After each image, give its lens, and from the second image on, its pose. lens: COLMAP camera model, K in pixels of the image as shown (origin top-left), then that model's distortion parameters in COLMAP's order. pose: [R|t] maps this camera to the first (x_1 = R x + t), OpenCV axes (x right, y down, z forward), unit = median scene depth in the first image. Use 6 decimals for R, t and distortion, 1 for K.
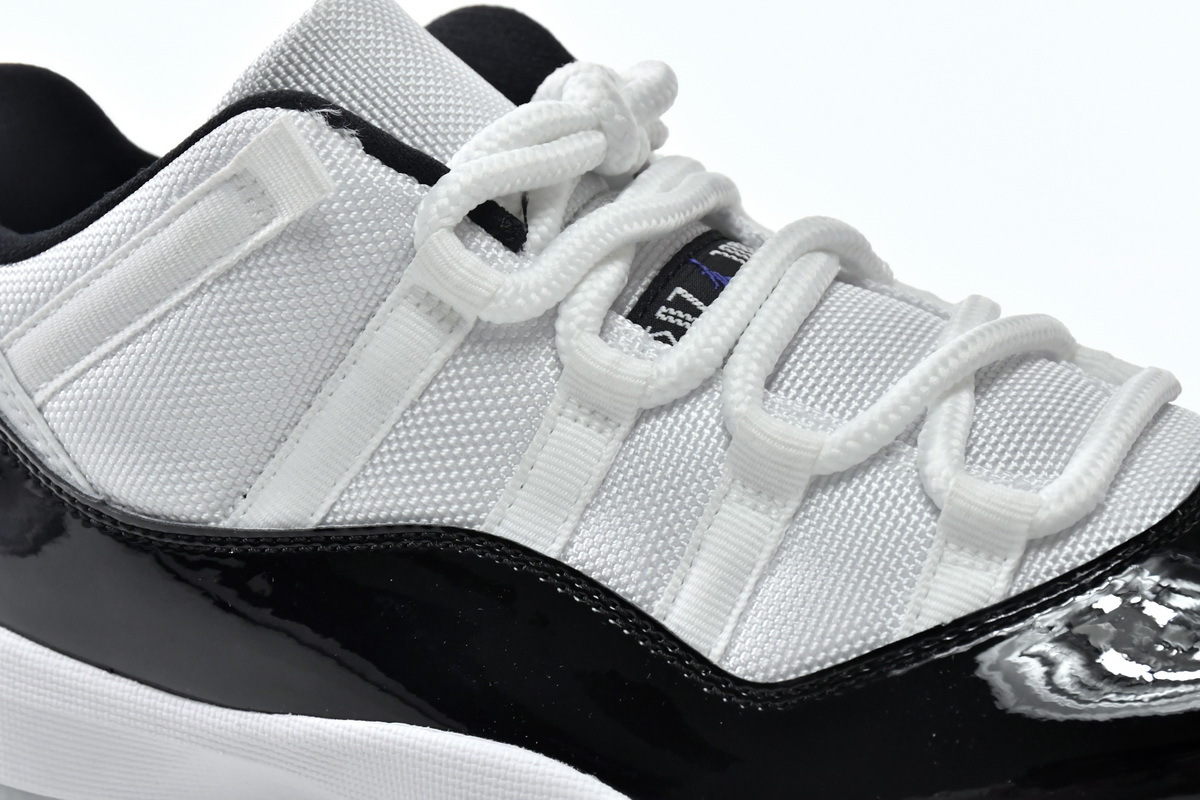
lens RADIAL K [[3861.3, 0, 599.6], [0, 3861.3, 397.5], [0, 0, 1]] dist [0.117877, 0.000000]
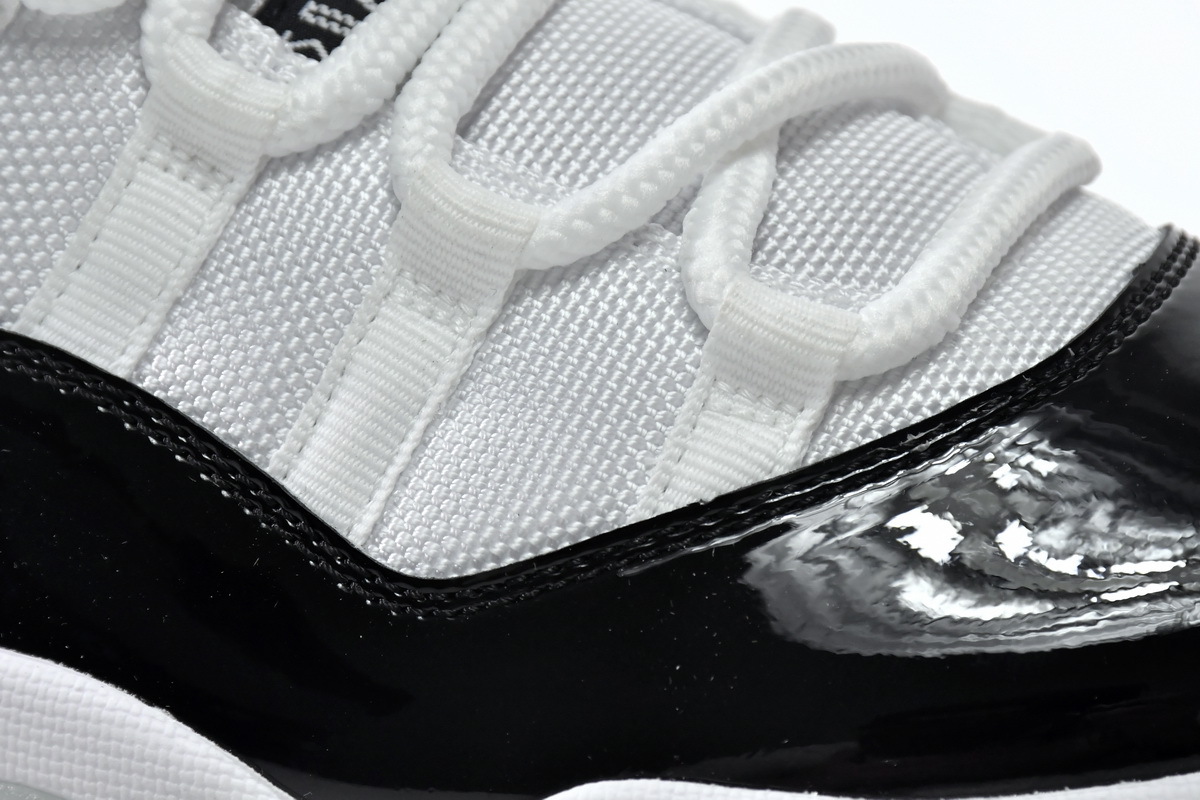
lens RADIAL K [[7124.3, 0, 600.5], [0, 7124.3, 401.6], [0, 0, 1]] dist [0.418839, 0.000000]
pose [[0.998413, 0.047530, 0.030213, 0.032955], [-0.048390, 0.998424, 0.028419, 0.007373], [-0.028815, -0.029836, 0.999139, -0.212625]]
